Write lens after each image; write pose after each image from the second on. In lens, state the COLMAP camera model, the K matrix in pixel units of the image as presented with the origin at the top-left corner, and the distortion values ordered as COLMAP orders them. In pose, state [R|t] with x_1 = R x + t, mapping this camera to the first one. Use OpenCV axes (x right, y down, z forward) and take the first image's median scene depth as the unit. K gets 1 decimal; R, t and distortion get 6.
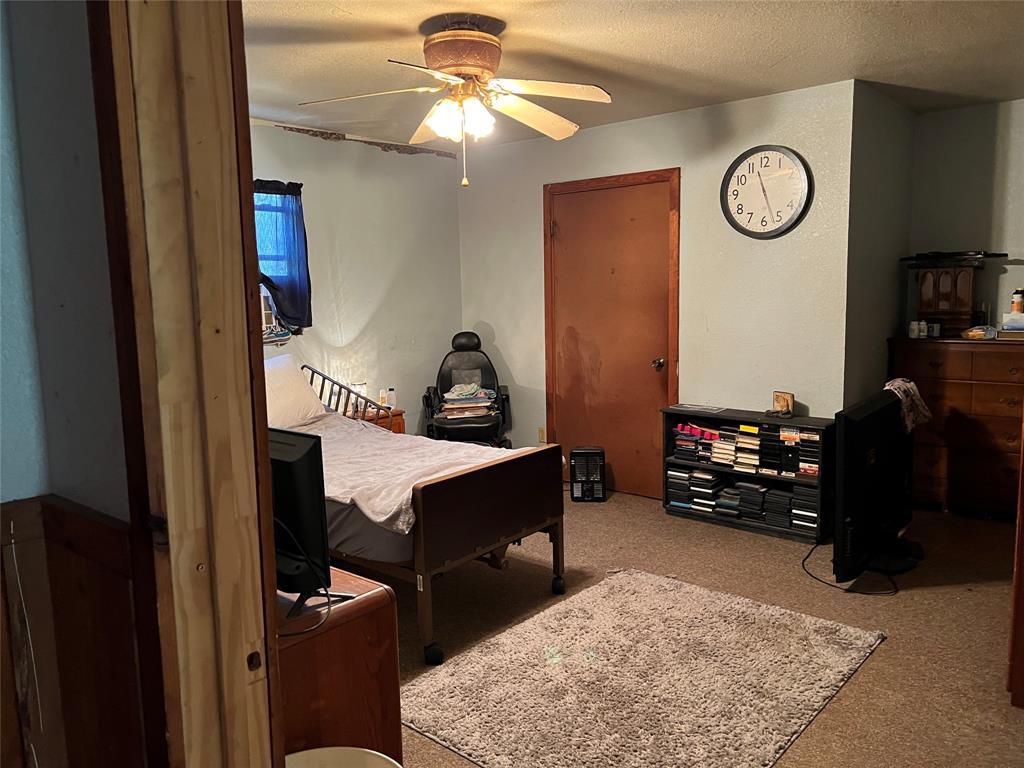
lens RADIAL K [[765.9, 0, 518.8], [0, 765.9, 378.7], [0, 0, 1]] dist [0.079518, -0.100807]
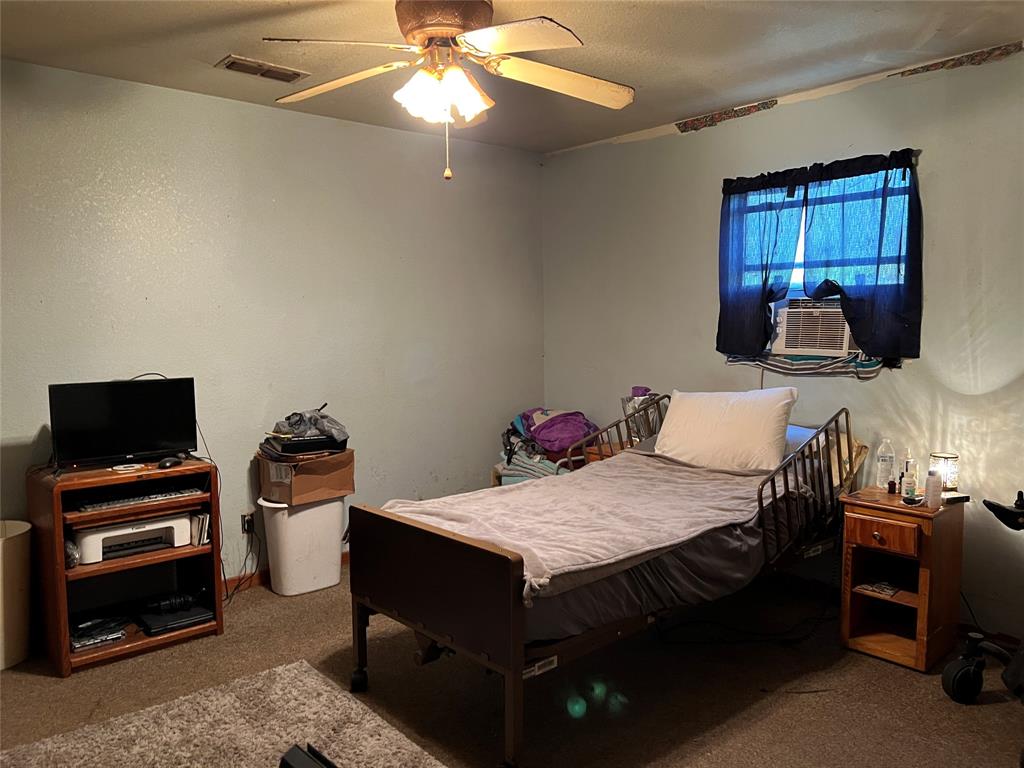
lens RADIAL K [[765.9, 0, 518.8], [0, 765.9, 378.7], [0, 0, 1]] dist [0.079518, -0.100807]
pose [[-0.106799, 0.098921, -0.989348, 0.440907], [-0.102208, 0.988675, 0.109887, -0.089612], [0.989013, 0.112855, -0.095479, 0.727269]]
